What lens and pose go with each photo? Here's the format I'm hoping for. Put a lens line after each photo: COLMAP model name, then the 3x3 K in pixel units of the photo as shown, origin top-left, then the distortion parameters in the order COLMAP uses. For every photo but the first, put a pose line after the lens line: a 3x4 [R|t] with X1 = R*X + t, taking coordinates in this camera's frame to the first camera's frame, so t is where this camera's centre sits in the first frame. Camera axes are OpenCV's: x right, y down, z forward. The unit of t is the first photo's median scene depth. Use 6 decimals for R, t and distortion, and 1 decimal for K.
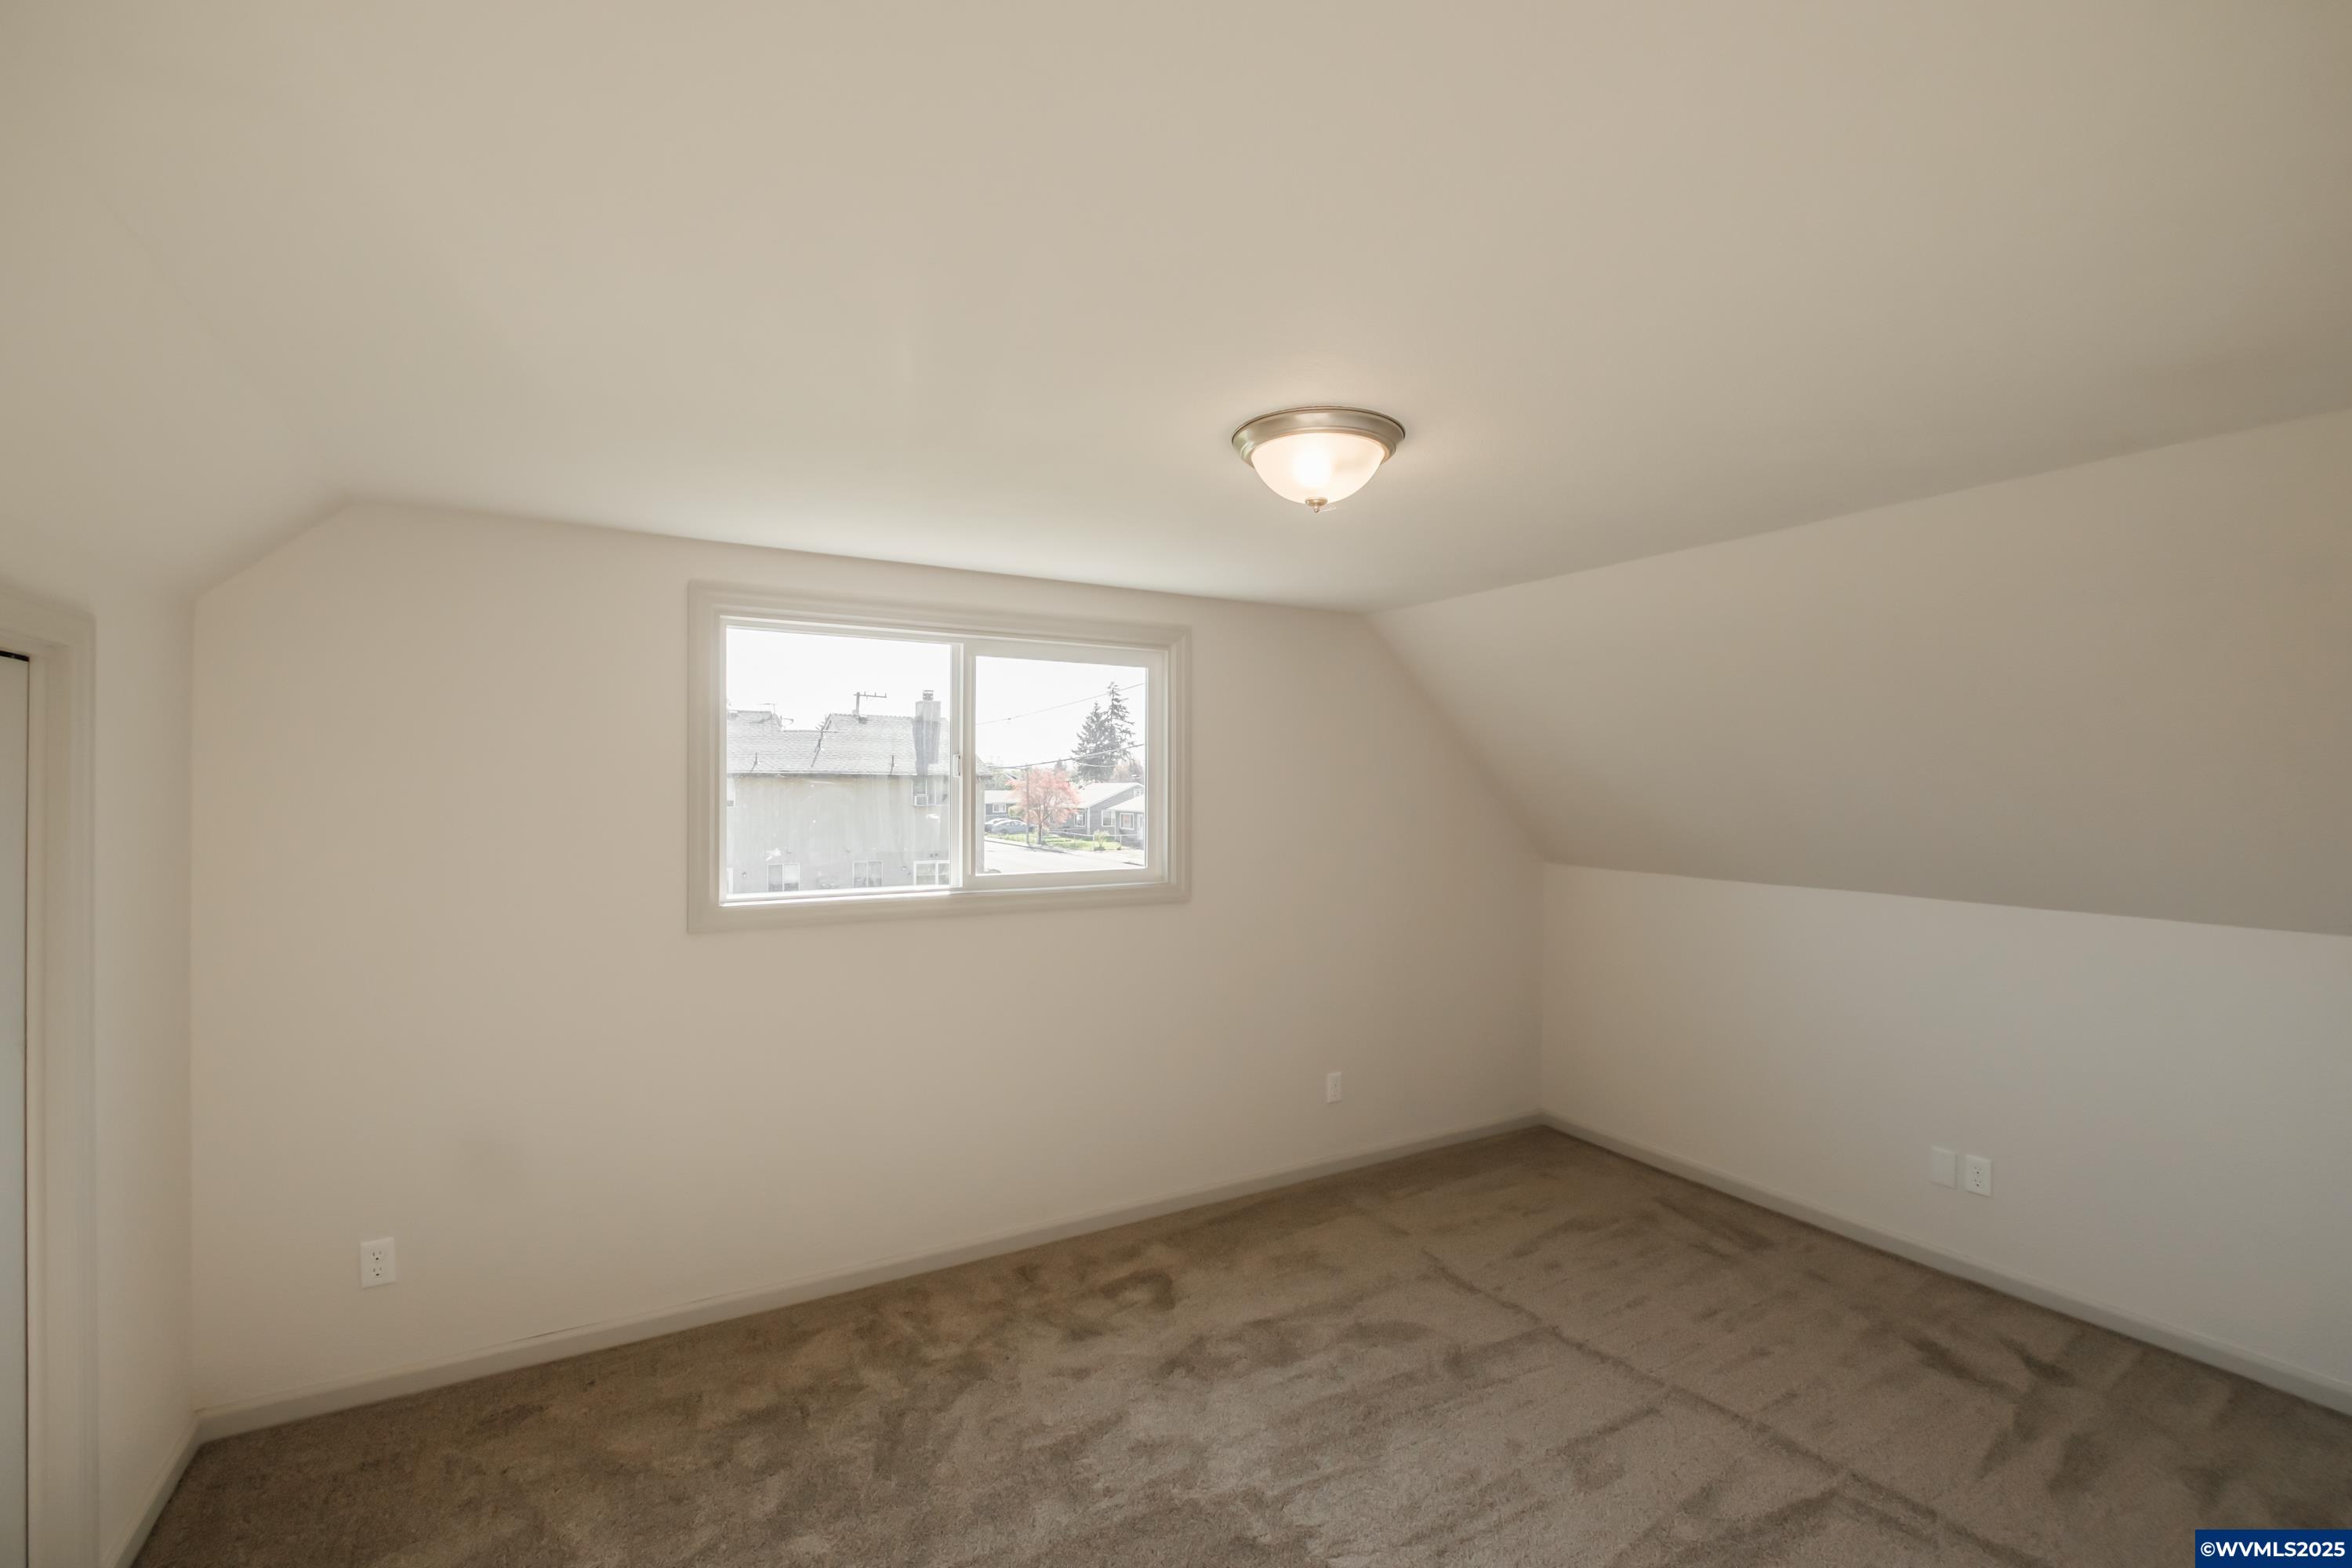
lens RADIAL K [[1015.2, 0, 1178.9], [0, 1015.2, 788.8], [0, 0, 1]] dist [-0.000157, -0.004875]
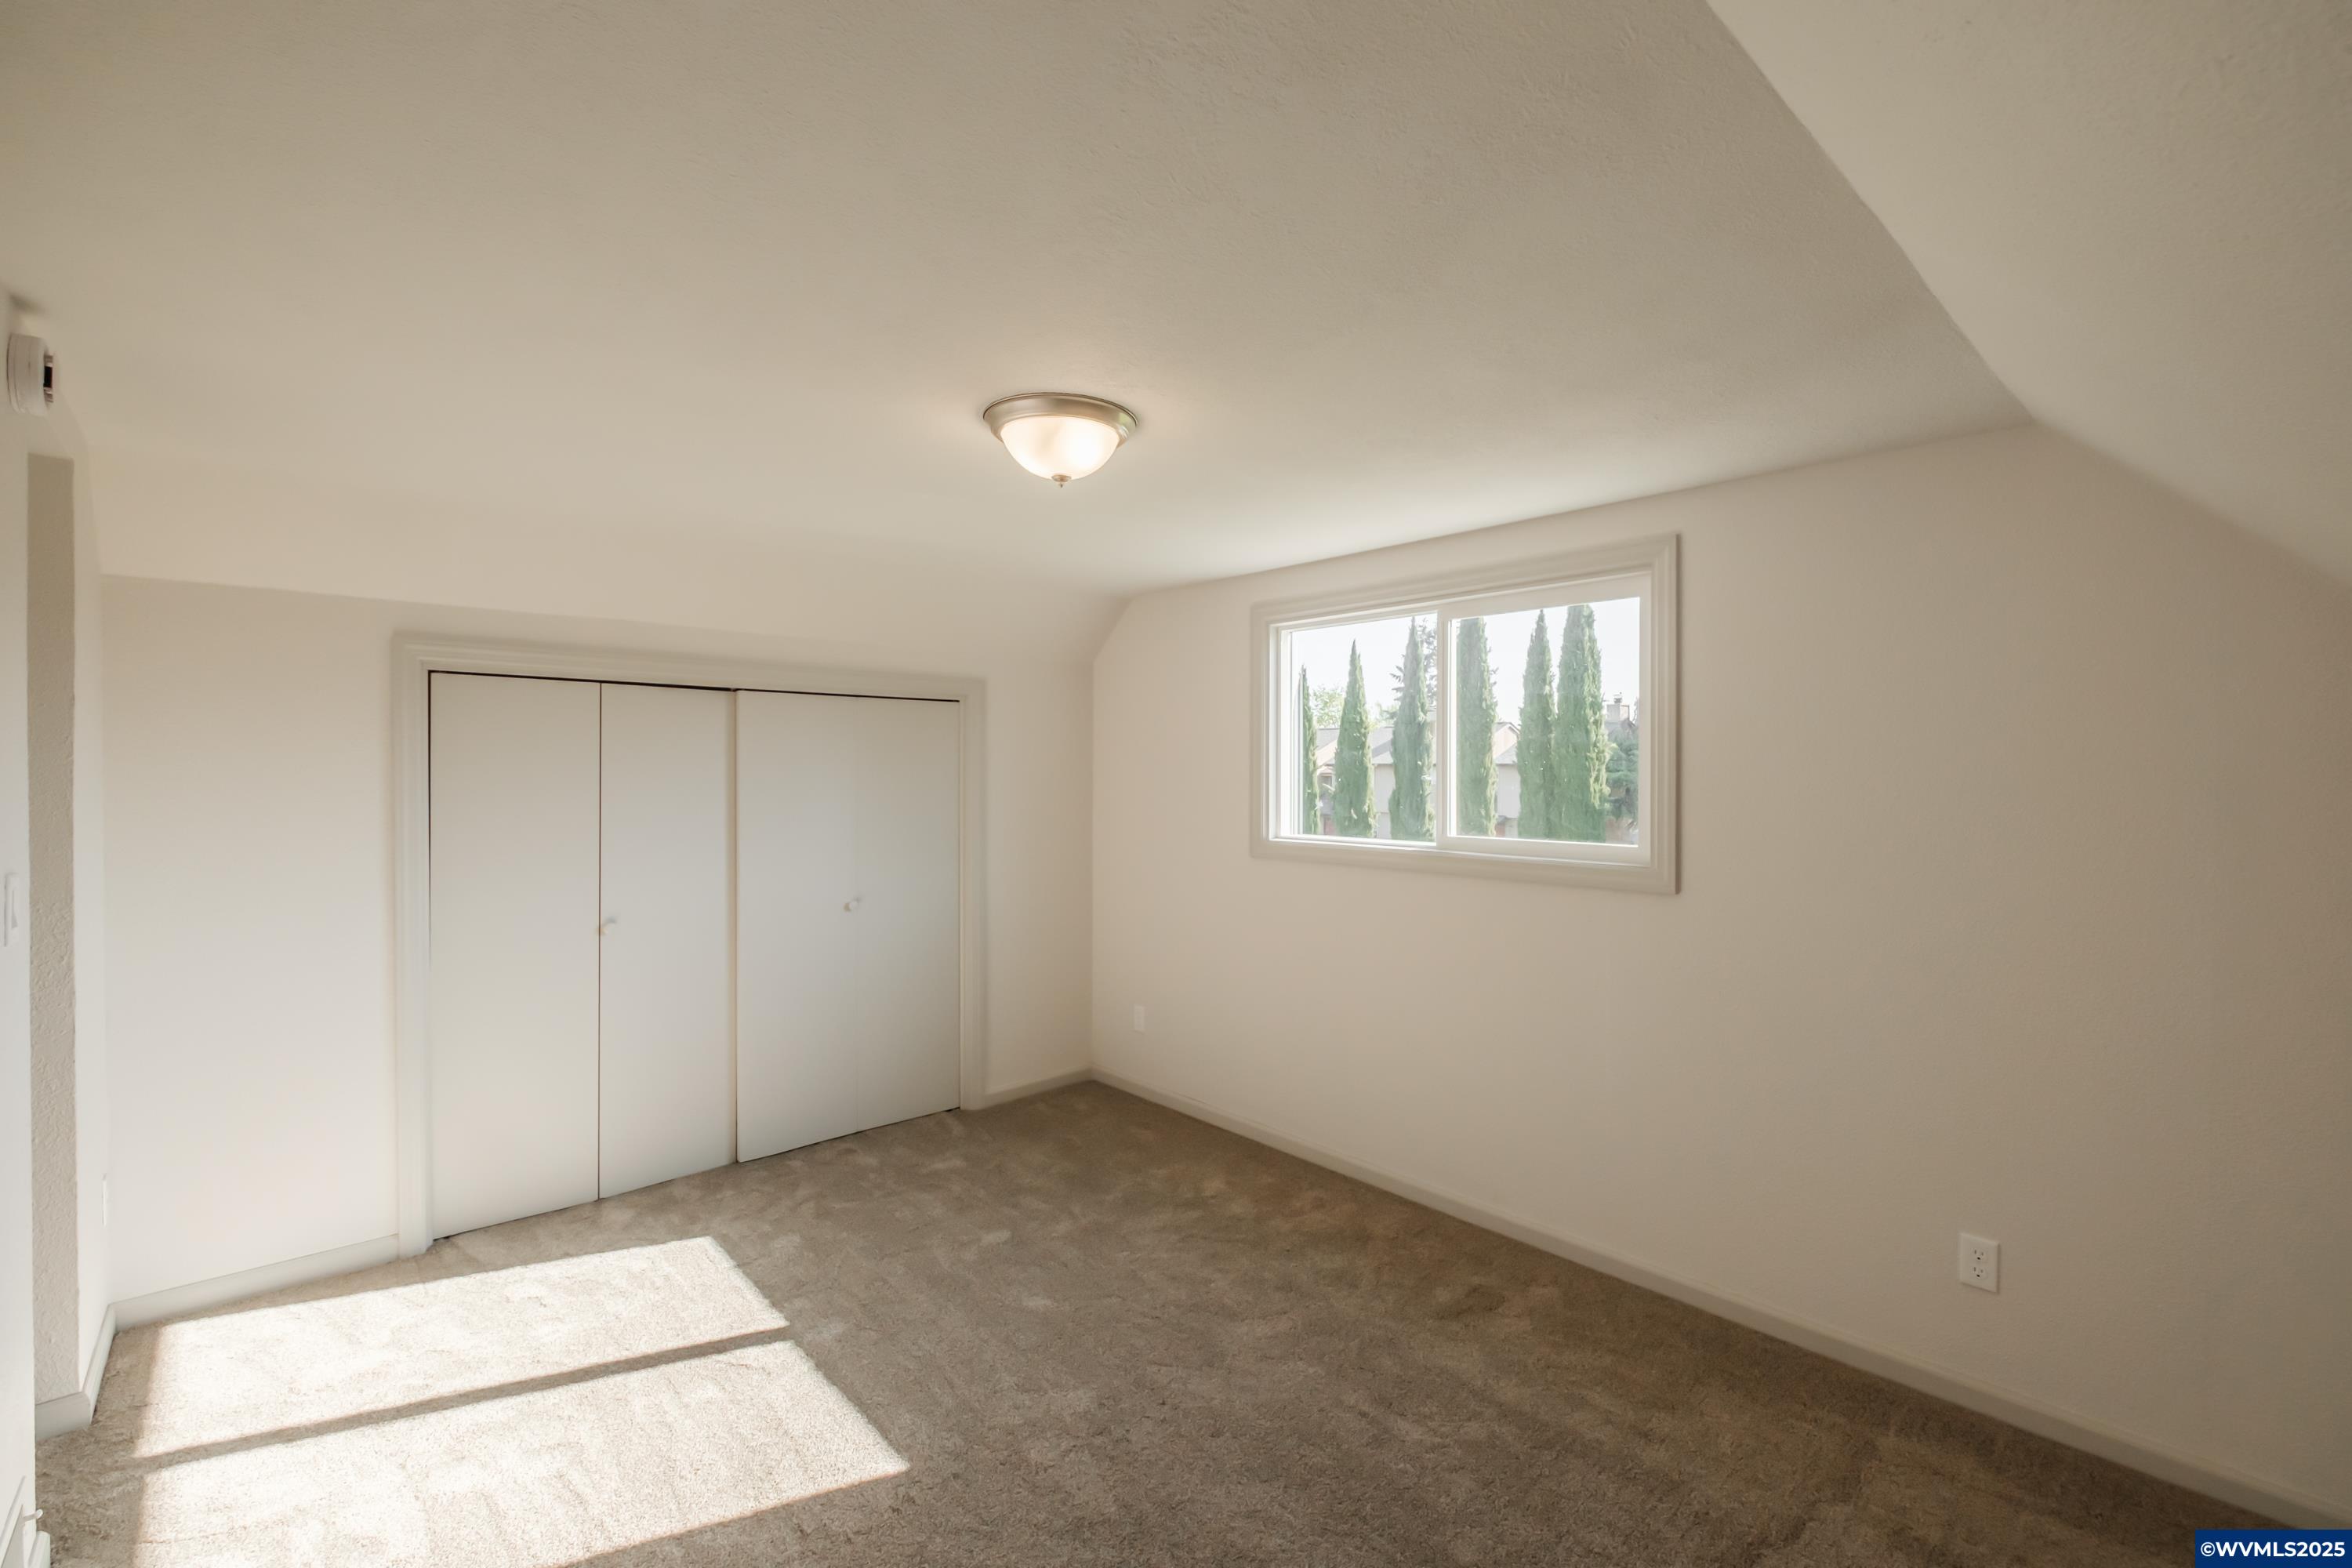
lens RADIAL K [[1015.2, 0, 1183.9], [0, 1015.2, 774.5], [0, 0, 1]] dist [-0.000157, -0.004875]
pose [[0.205570, -0.005252, -0.978628, 0.813255], [-0.010924, 0.999911, -0.007661, 0.038318], [0.978581, 0.012265, 0.205495, 0.579363]]
